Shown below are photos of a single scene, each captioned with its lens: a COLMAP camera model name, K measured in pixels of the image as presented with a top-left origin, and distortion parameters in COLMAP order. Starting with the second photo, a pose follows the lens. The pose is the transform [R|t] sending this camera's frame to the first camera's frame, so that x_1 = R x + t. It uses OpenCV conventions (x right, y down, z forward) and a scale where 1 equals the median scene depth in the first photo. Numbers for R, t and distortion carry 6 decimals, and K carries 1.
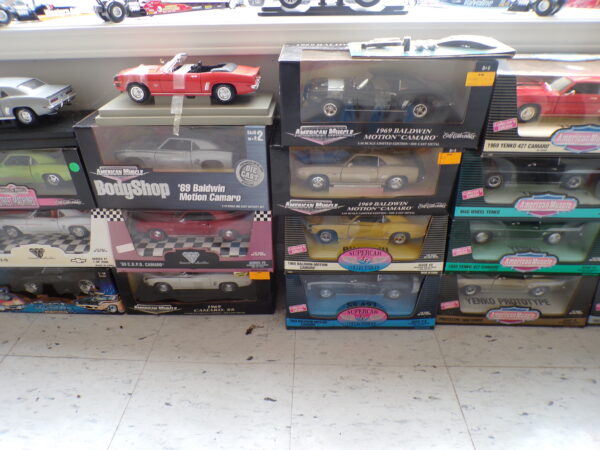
lens RADIAL K [[400.4, 0, 297.0], [0, 400.4, 220.1], [0, 0, 1]] dist [-0.050161, 0.024756]
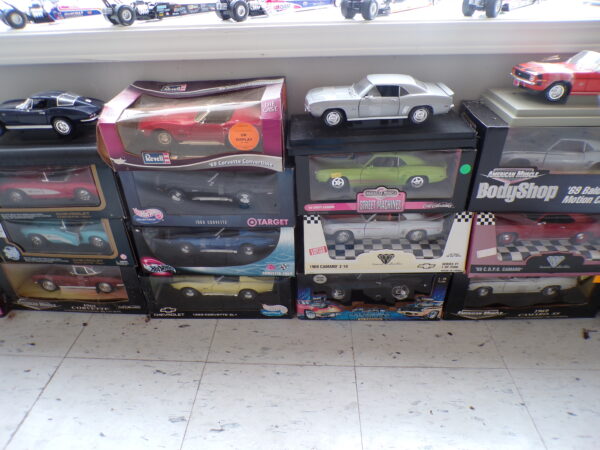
lens RADIAL K [[400.4, 0, 301.0], [0, 400.4, 227.4], [0, 0, 1]] dist [-0.050161, 0.024756]
pose [[0.999875, -0.007182, -0.014105, -0.850305], [0.007387, 0.999867, 0.014543, -0.008131], [0.013999, -0.014645, 0.999795, 0.024384]]
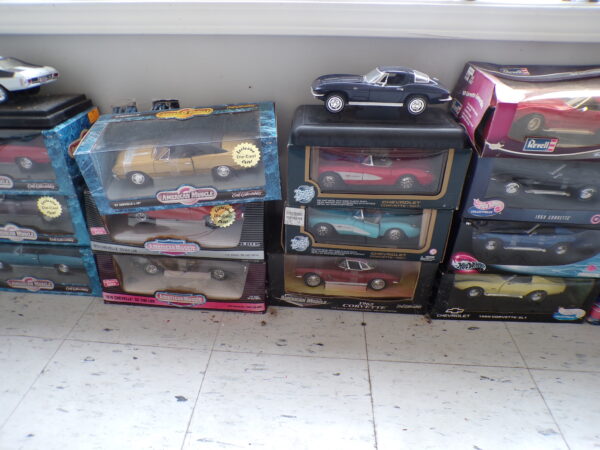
lens RADIAL K [[400.4, 0, 297.7], [0, 400.4, 226.8], [0, 0, 1]] dist [-0.050161, 0.024756]
pose [[0.999367, 0.029993, -0.019130, -1.584204], [-0.029841, 0.999521, 0.008195, 0.020431], [0.019366, -0.007619, 0.999783, 0.087581]]
